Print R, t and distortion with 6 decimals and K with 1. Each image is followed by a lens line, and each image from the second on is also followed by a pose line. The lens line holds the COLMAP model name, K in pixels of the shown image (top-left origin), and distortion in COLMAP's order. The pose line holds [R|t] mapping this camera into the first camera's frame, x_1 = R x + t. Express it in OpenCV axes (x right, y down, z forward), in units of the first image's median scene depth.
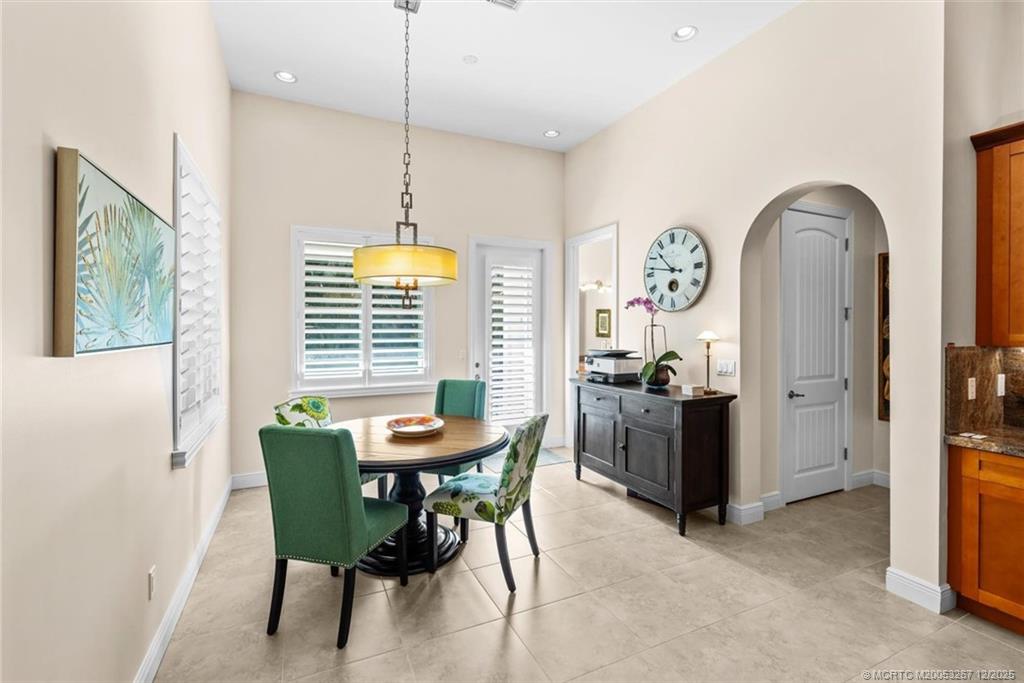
lens RADIAL K [[463.1, 0, 514.7], [0, 463.1, 325.9], [0, 0, 1]] dist [-0.000773, -0.000043]
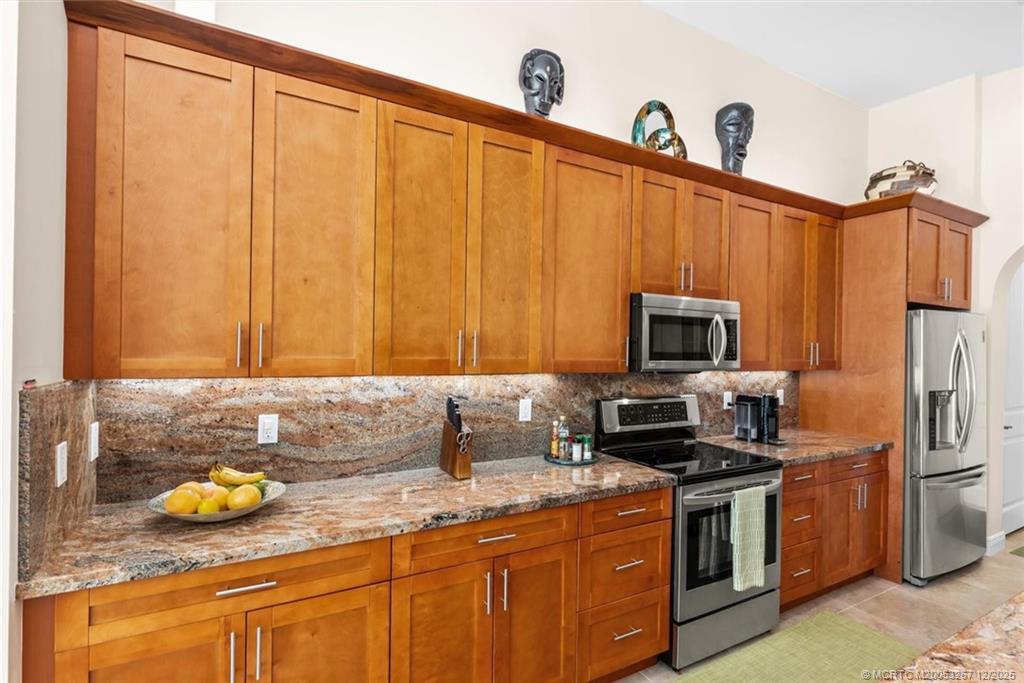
lens RADIAL K [[484.3, 0, 514.4], [0, 484.3, 353.6], [0, 0, 1]] dist [0.001568, 0.000179]
pose [[-0.066026, -0.013448, 0.997727, 0.409602], [-0.019544, 0.999735, 0.012182, -0.005242], [-0.997626, -0.018696, -0.066271, 0.529006]]
